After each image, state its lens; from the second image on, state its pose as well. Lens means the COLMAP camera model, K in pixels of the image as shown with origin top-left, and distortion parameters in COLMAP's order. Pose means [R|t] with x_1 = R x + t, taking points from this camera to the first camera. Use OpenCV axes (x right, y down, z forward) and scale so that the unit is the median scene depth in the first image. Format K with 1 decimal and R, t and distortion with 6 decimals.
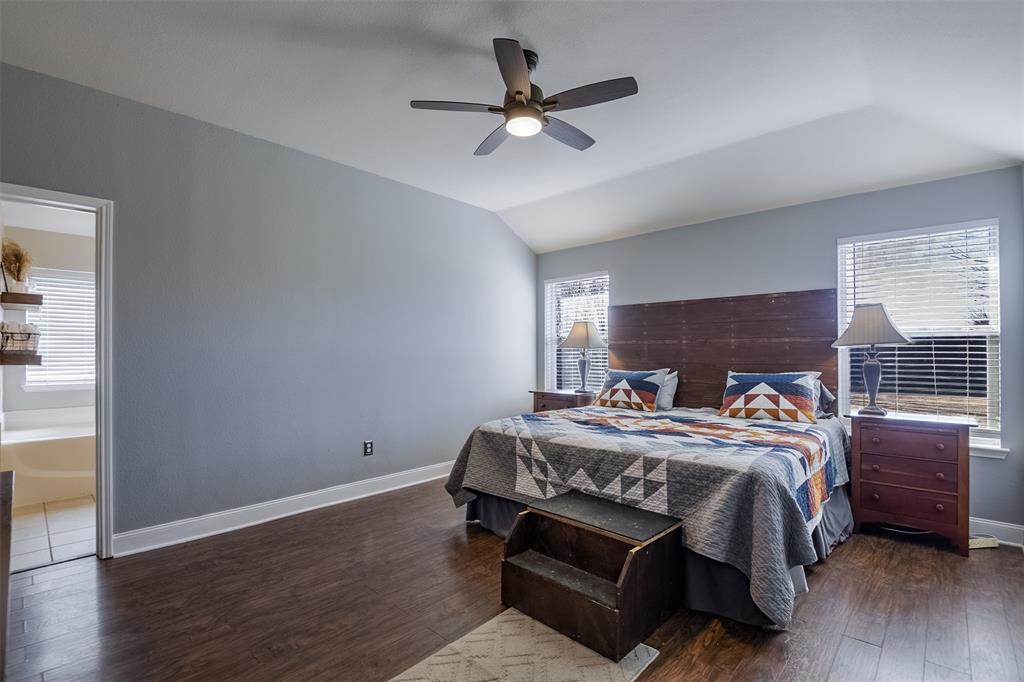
lens RADIAL K [[463.4, 0, 512.0], [0, 463.4, 341.0], [0, 0, 1]] dist [0.001196, 0.000142]
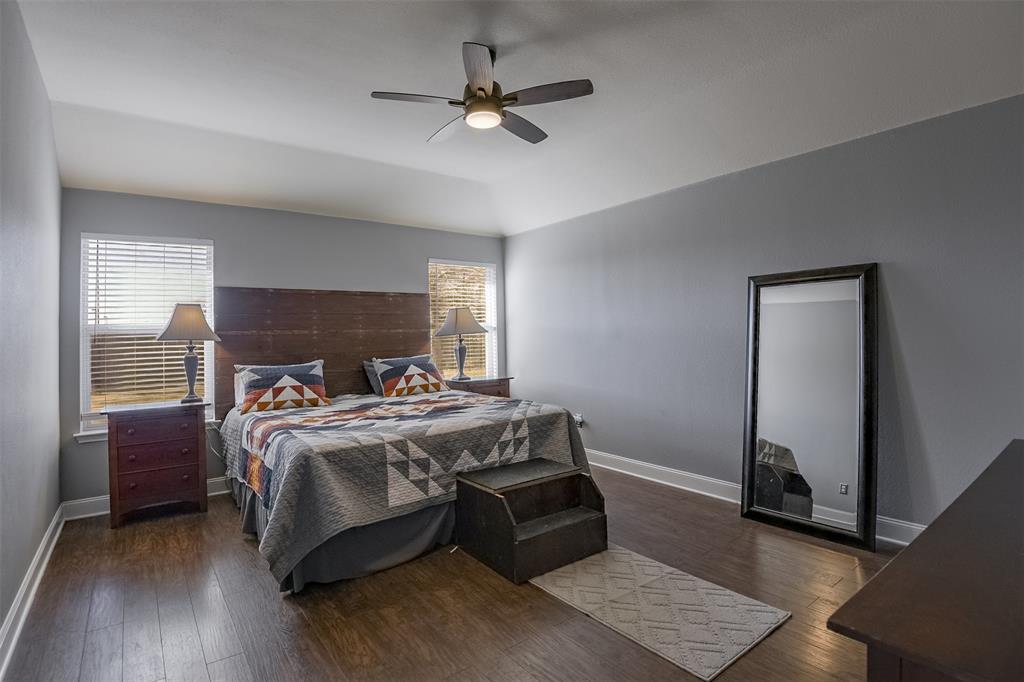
lens RADIAL K [[463.4, 0, 512.0], [0, 463.4, 341.0], [0, 0, 1]] dist [0.001196, 0.000142]
pose [[0.202511, -0.014044, 0.979179, -0.792917], [0.004197, 0.999900, 0.013473, 0.014294], [-0.979271, 0.001381, 0.202550, 0.636455]]
